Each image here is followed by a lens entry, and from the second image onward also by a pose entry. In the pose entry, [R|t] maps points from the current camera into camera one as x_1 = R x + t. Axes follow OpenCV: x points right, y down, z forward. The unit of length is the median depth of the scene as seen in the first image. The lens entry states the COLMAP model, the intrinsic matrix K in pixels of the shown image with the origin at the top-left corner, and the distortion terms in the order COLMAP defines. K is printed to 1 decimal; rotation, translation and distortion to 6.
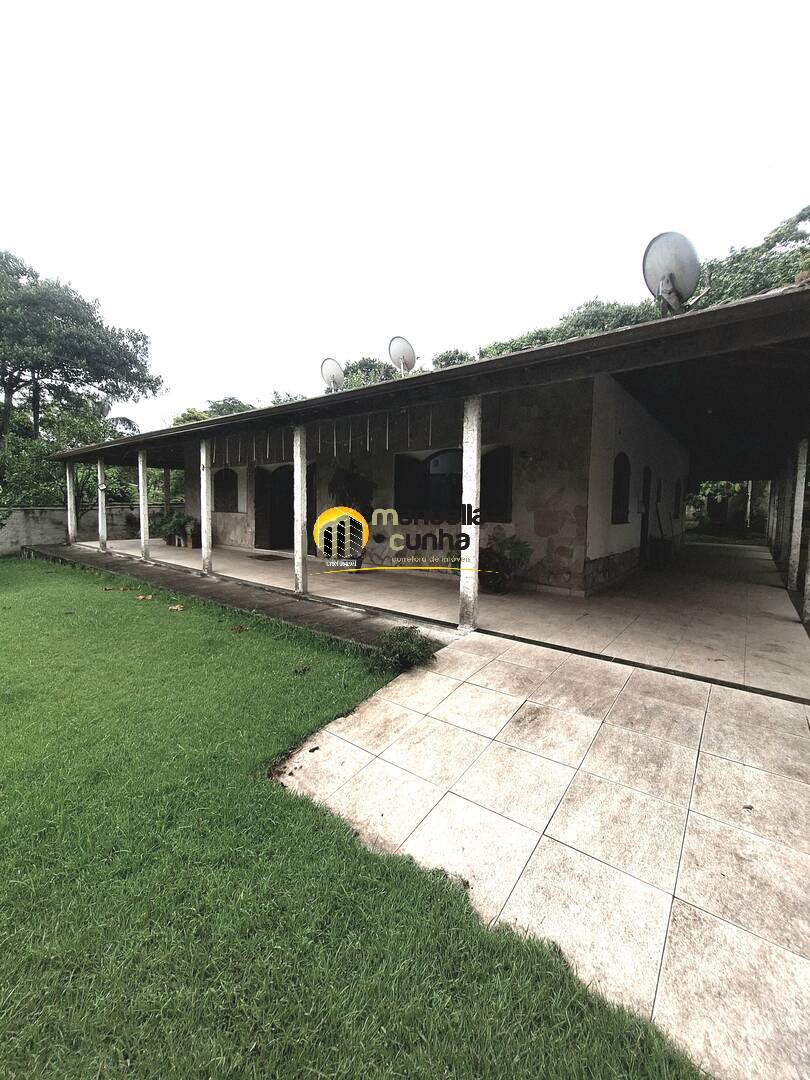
lens RADIAL K [[430.3, 0, 405.3], [0, 430.3, 537.5], [0, 0, 1]] dist [-0.006881, 0.000625]
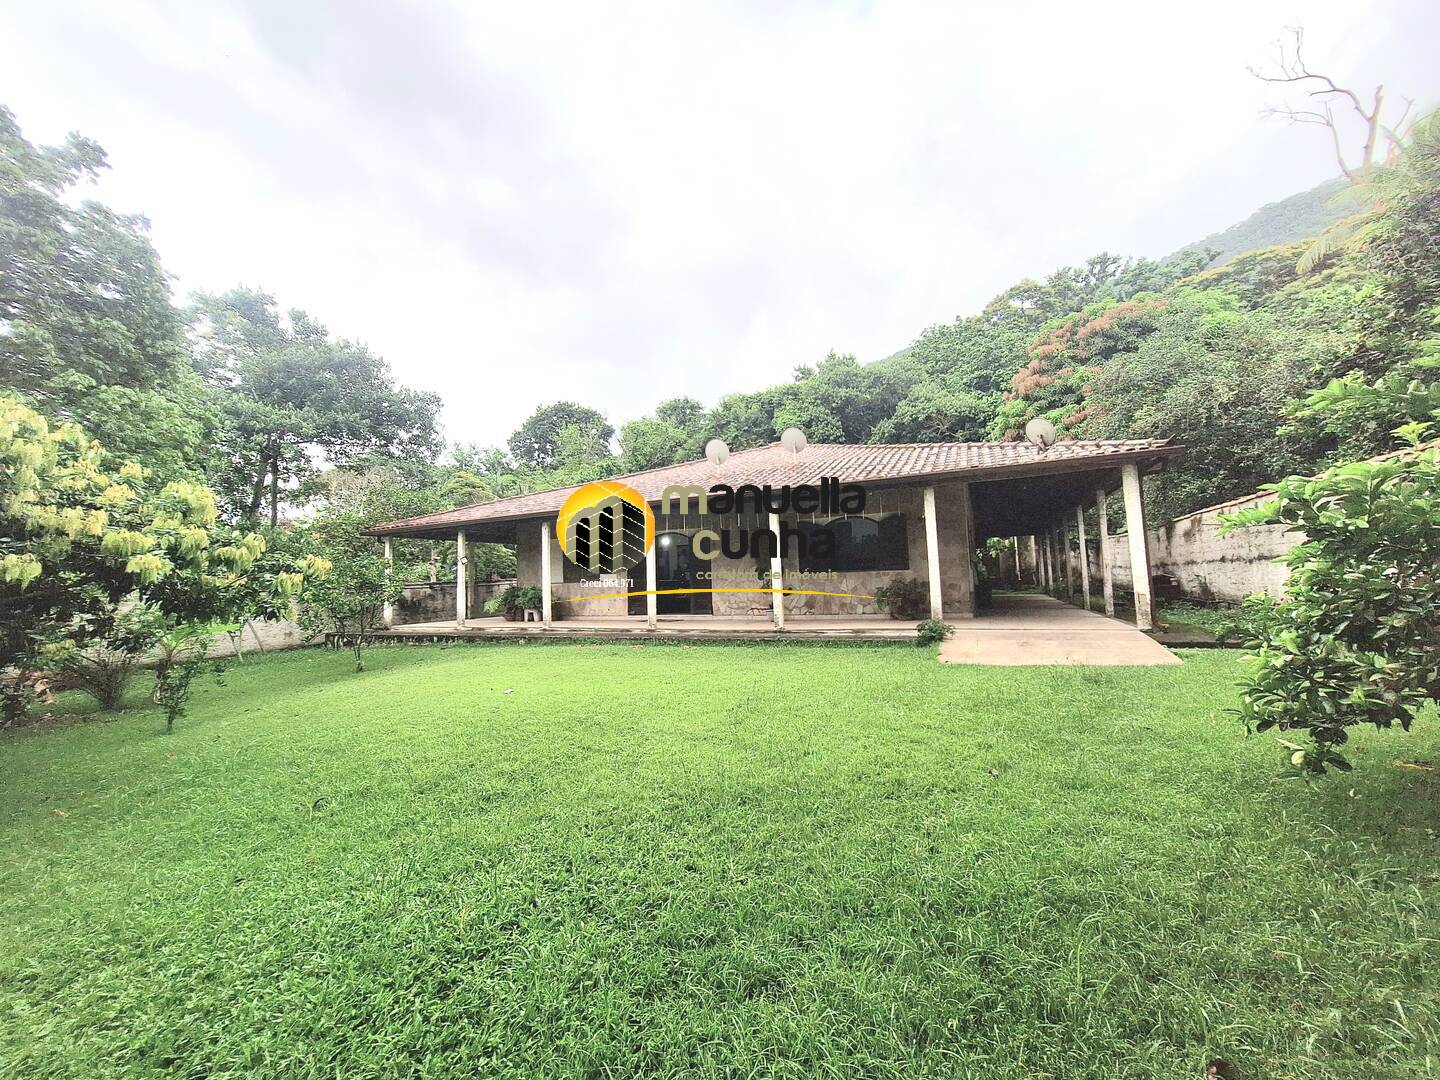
lens RADIAL K [[573.7, 0, 720.0], [0, 573.7, 540.0], [0, 0, 1]] dist [-0.006881, 0.000625]
pose [[0.969497, -0.029881, 0.243276, -0.821439], [0.065929, 0.987753, -0.141416, 0.096447], [-0.236071, 0.153141, 0.959593, -0.635145]]
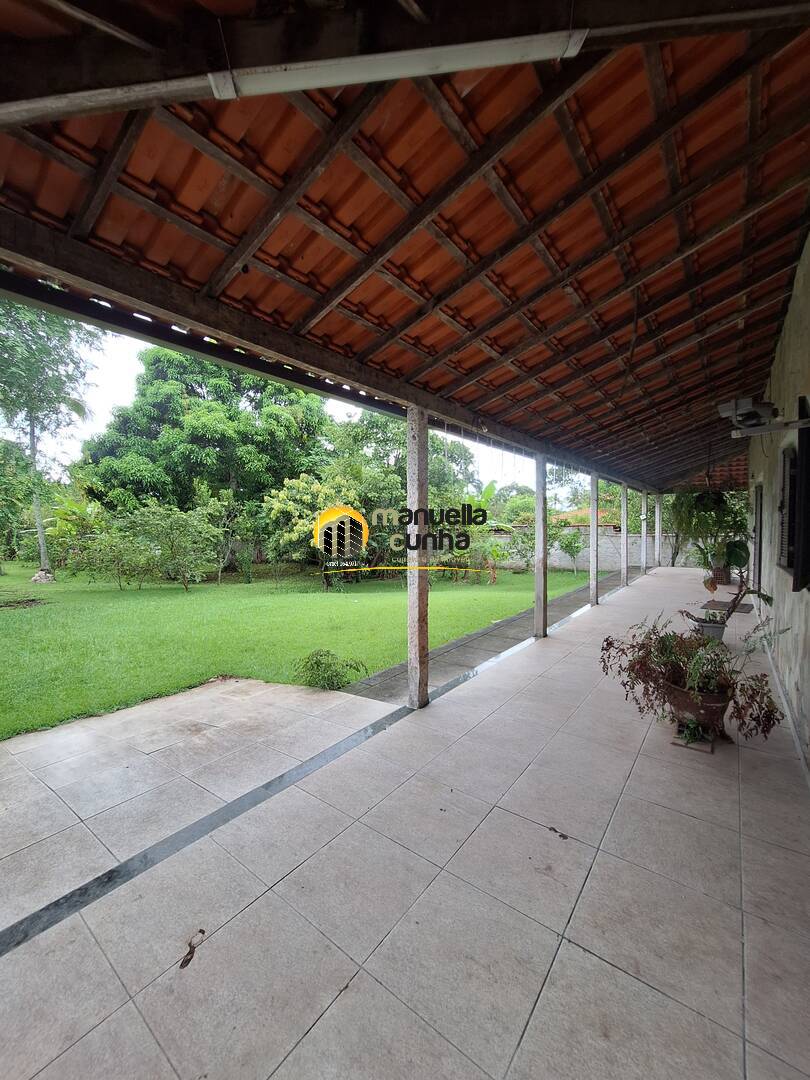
lens RADIAL K [[430.3, 0, 405.3], [0, 430.3, 537.5], [0, 0, 1]] dist [-0.006881, 0.000625]
pose [[0.018797, 0.015707, -0.999700, 0.664751], [-0.065128, 0.997772, 0.014452, -0.072598], [0.997700, 0.064836, 0.019778, 0.688516]]
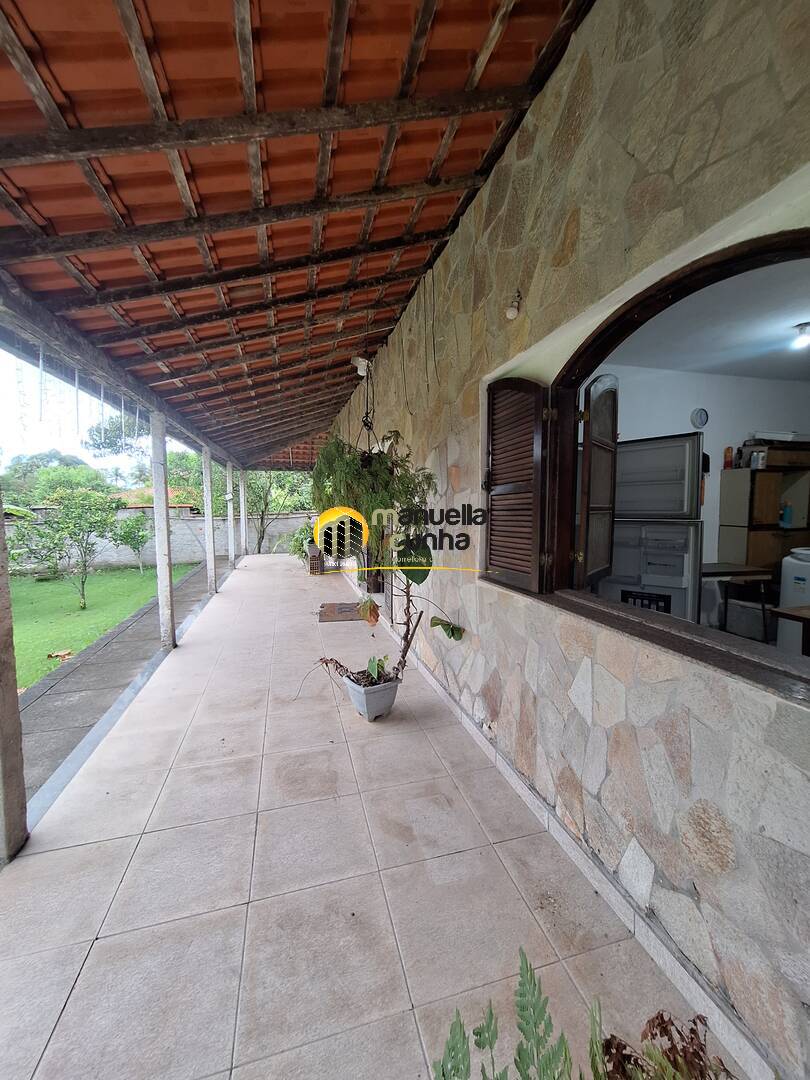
lens RADIAL K [[430.3, 0, 405.3], [0, 430.3, 537.5], [0, 0, 1]] dist [-0.006881, 0.000625]
pose [[0.807027, 0.031948, -0.589649, 0.157762], [-0.028310, 0.999480, 0.015407, -0.103197], [0.589835, 0.004259, 0.807513, 0.929767]]
